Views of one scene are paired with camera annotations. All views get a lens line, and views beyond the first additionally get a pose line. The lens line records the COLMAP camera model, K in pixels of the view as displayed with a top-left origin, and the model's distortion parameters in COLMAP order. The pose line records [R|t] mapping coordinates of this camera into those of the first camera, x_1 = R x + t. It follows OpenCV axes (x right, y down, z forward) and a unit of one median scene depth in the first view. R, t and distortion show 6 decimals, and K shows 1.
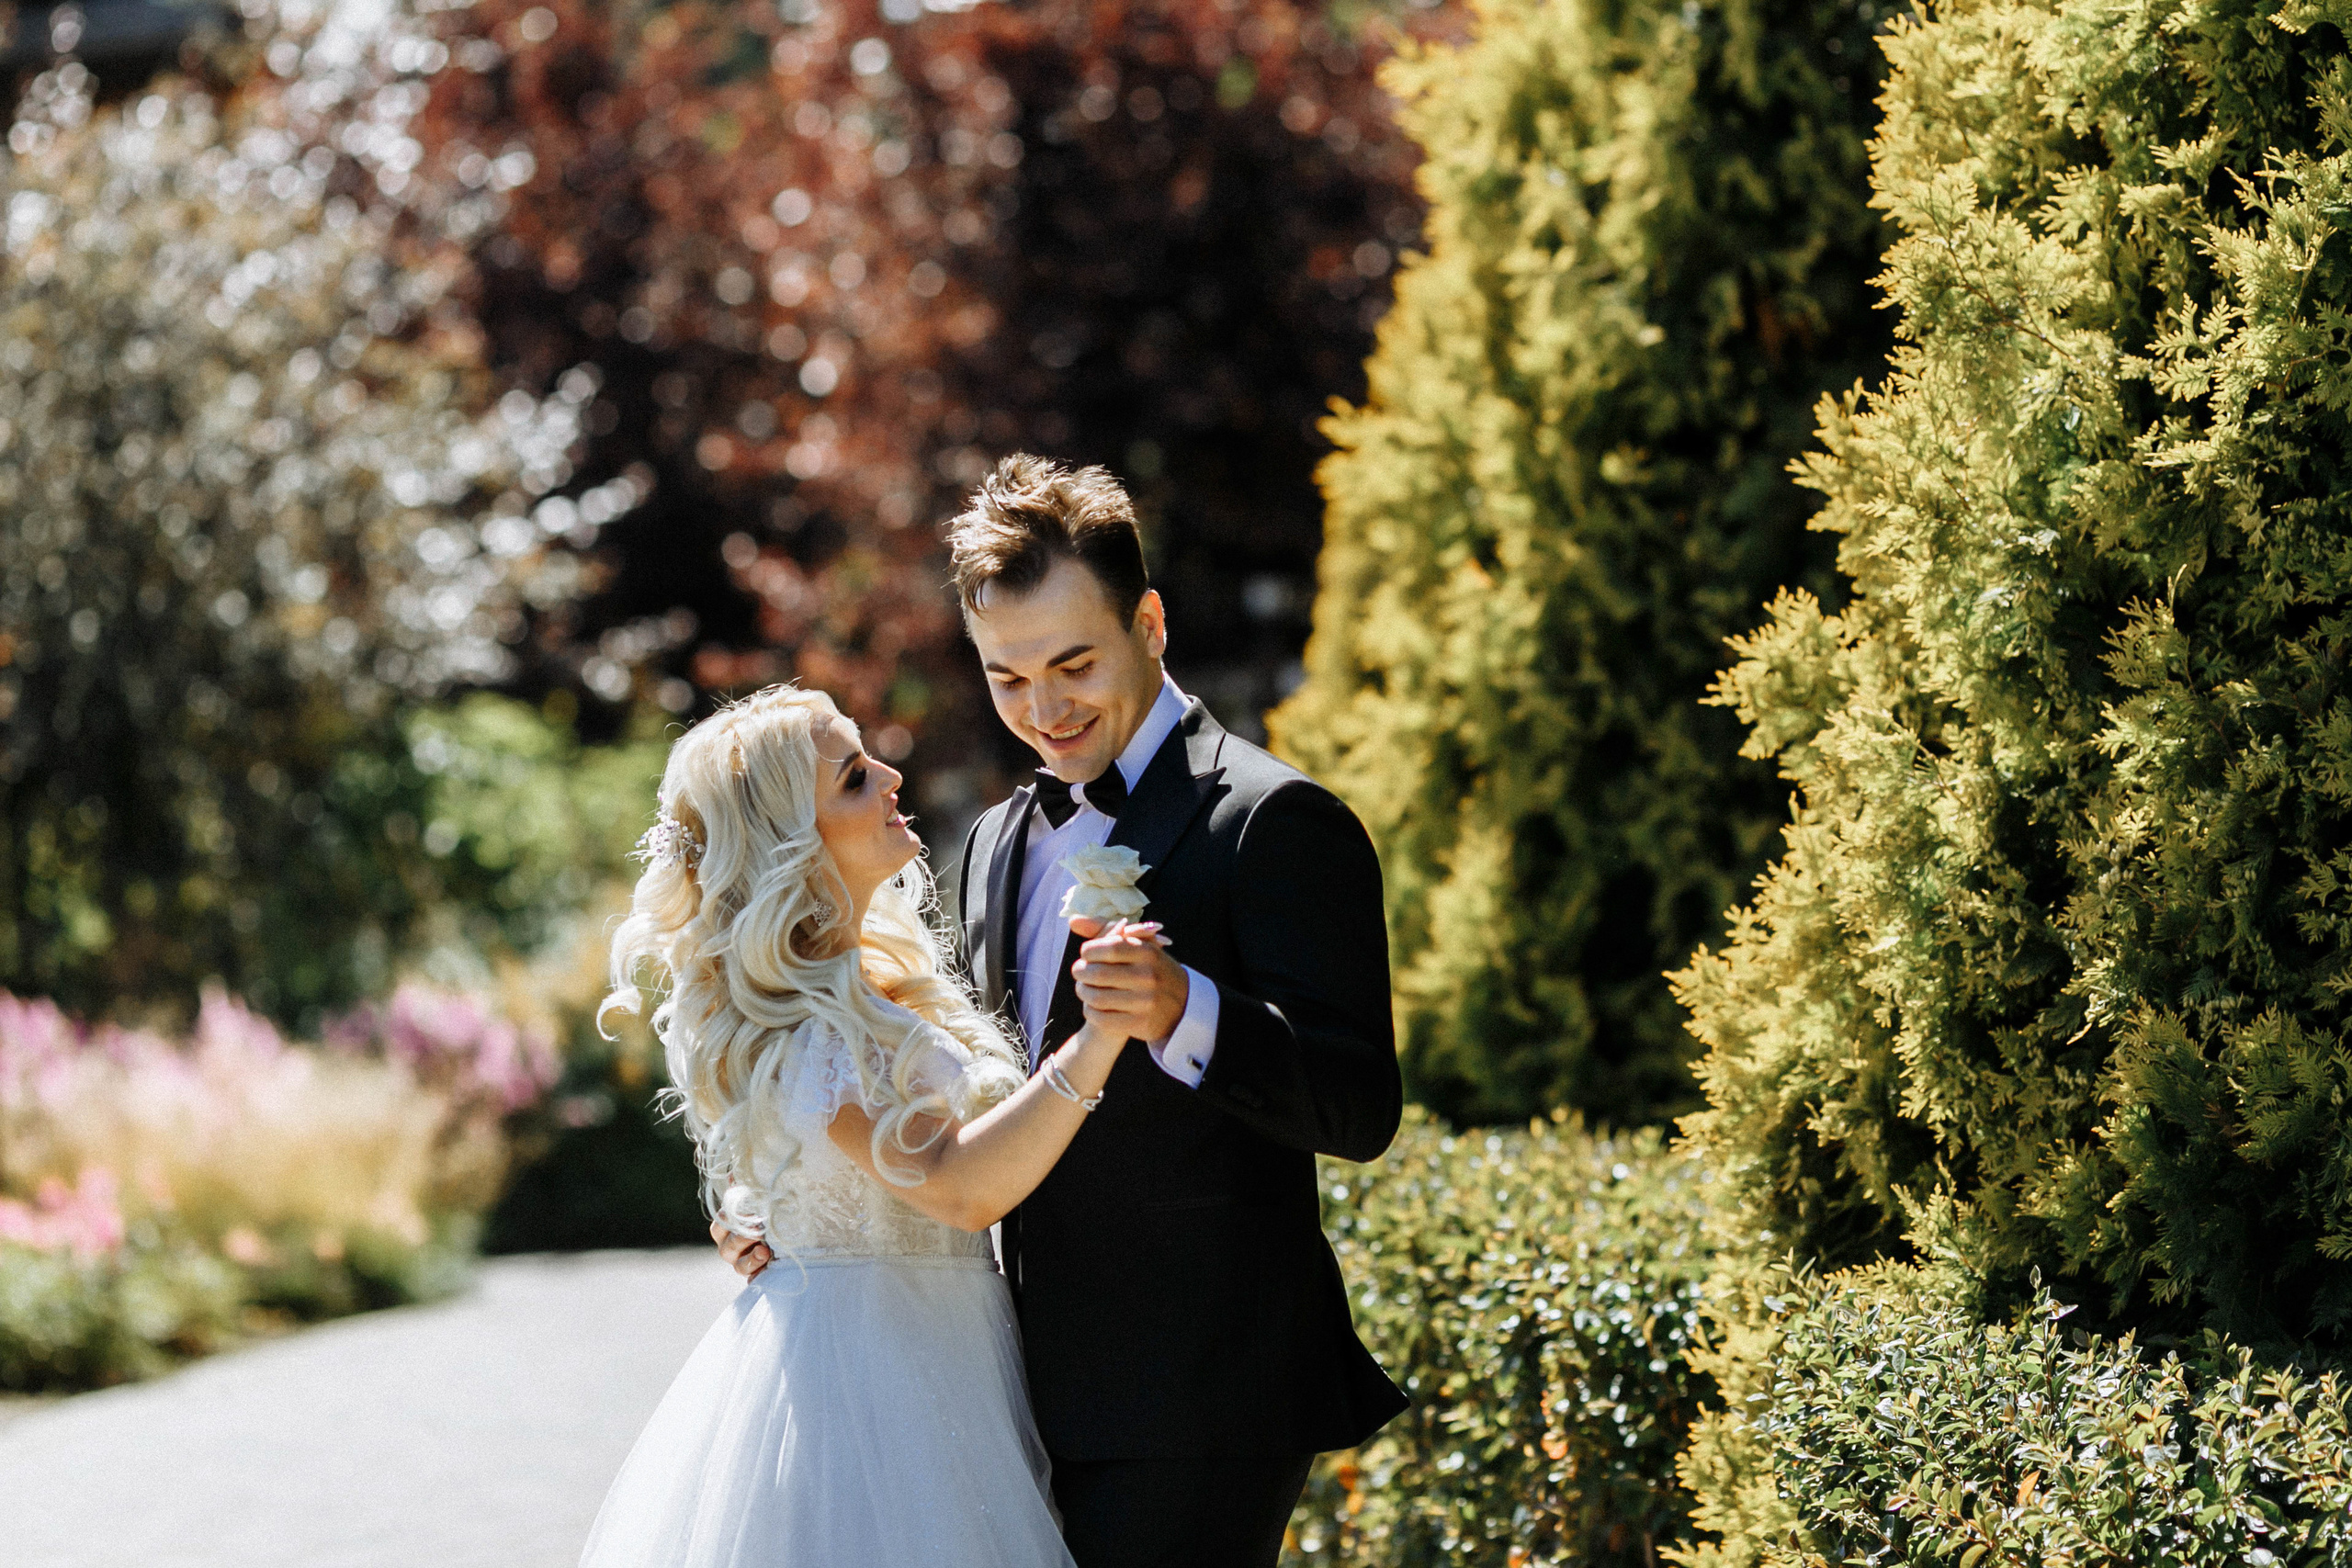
lens RADIAL K [[9147.2, 0, 1178.2], [0, 9147.2, 785.5], [0, 0, 1]] dist [0.062975, 0.000000]
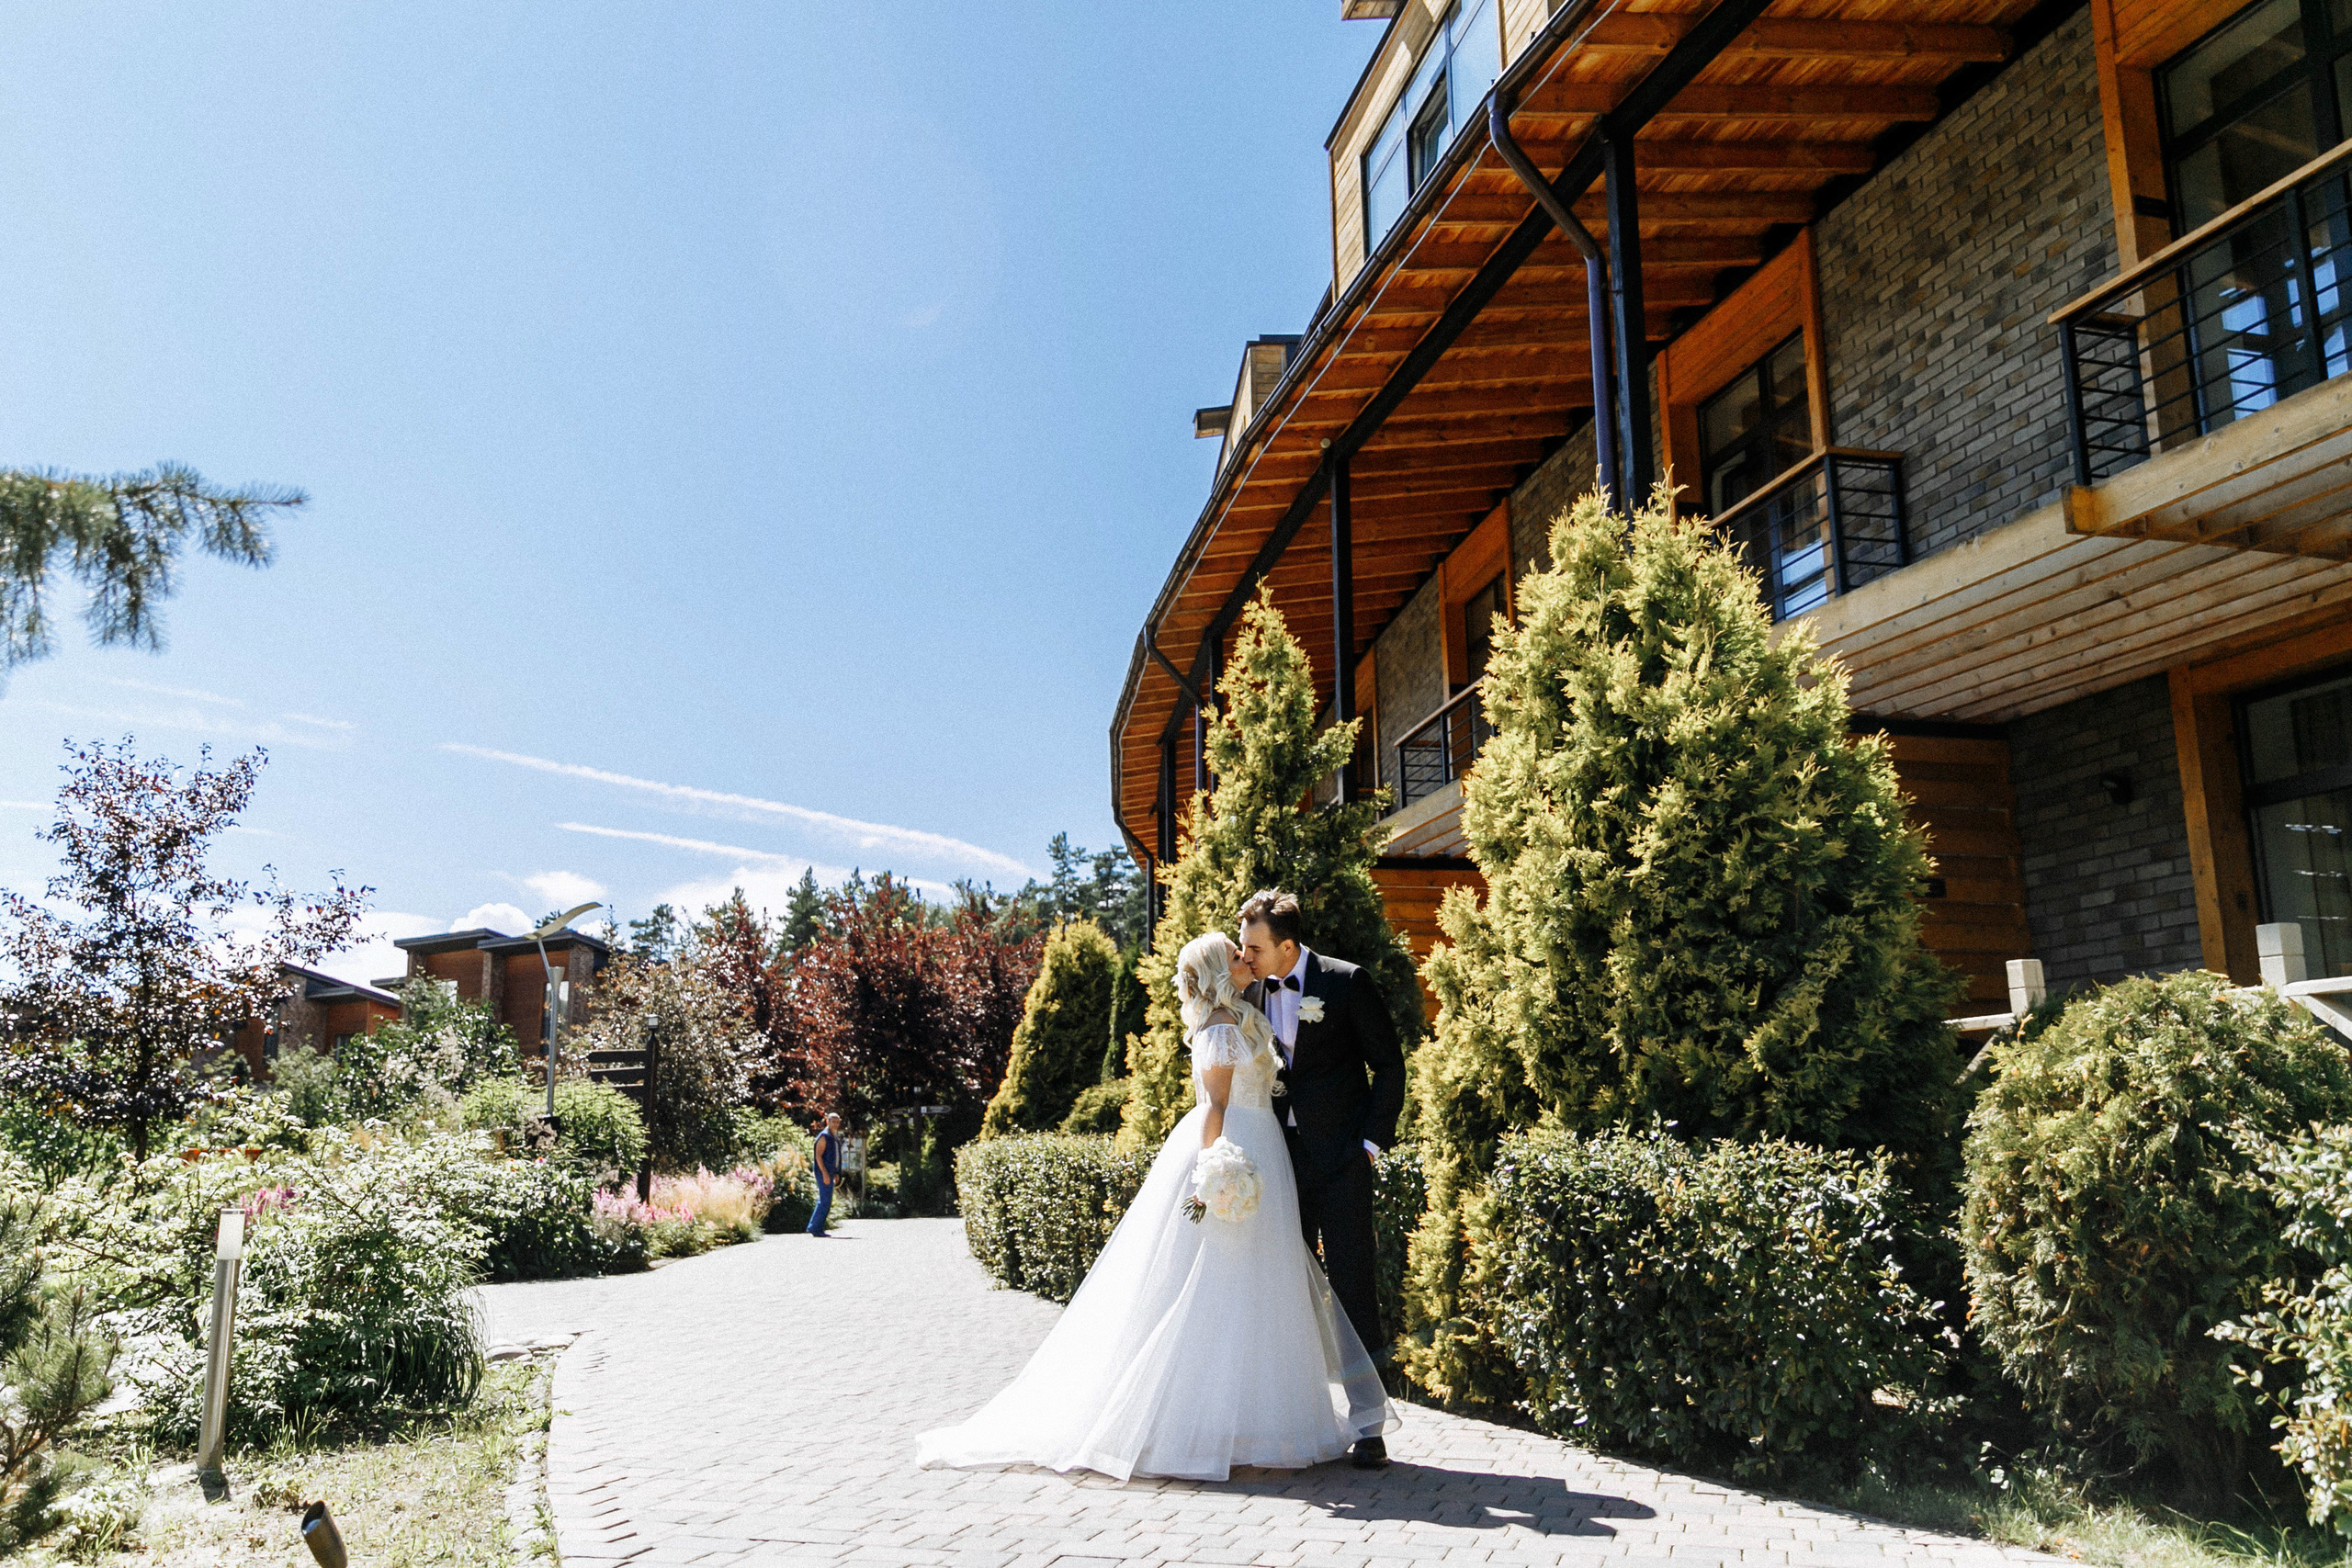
lens RADIAL K [[1911.0, 0, 1138.1], [0, 1911.0, 755.0], [0, 0, 1]] dist [-0.009856, -0.002558]
pose [[0.987330, 0.044177, 0.152408, -0.167662], [-0.011573, 0.977953, -0.208502, 0.065392], [-0.158259, 0.204096, 0.966074, 0.339425]]
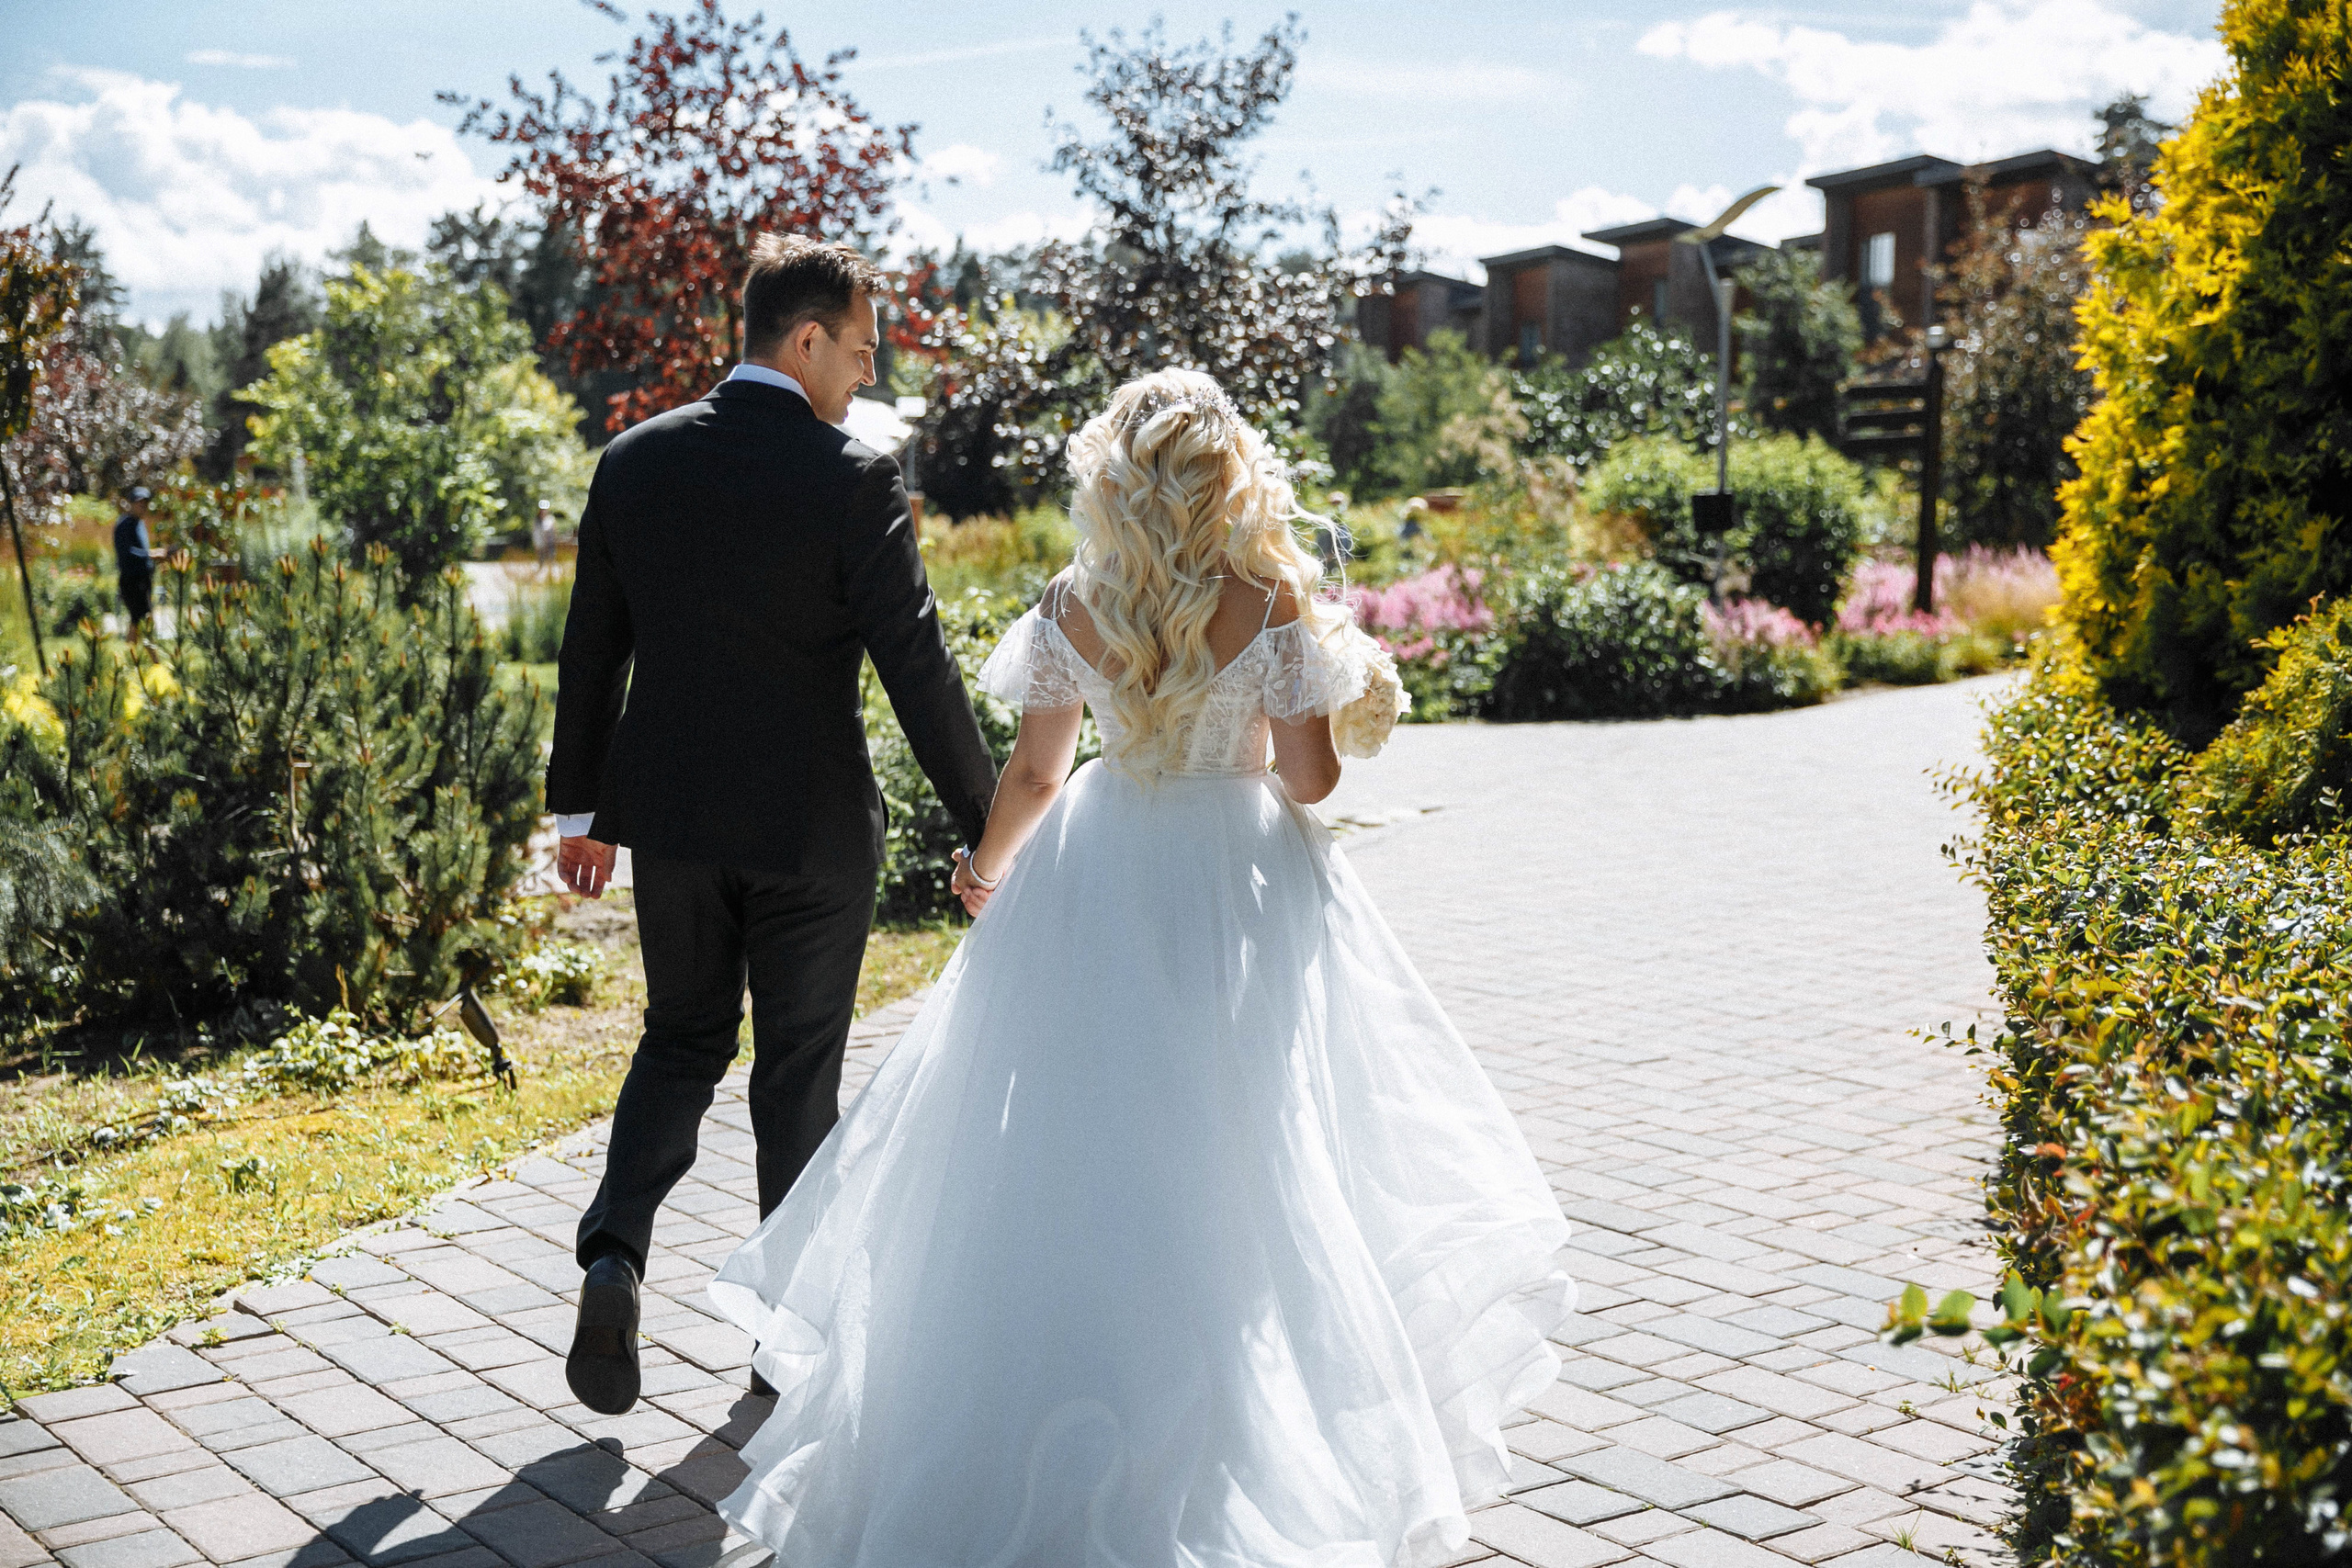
lens RADIAL K [[2944.9, 0, 1176.8], [0, 2944.9, 799.1], [0, 0, 1]] dist [0.150832, 0.000000]
pose [[0.899011, 0.067410, -0.432706, 0.203335], [-0.019199, 0.993199, 0.114839, 0.000976], [0.437504, -0.094935, 0.894191, 0.209149]]
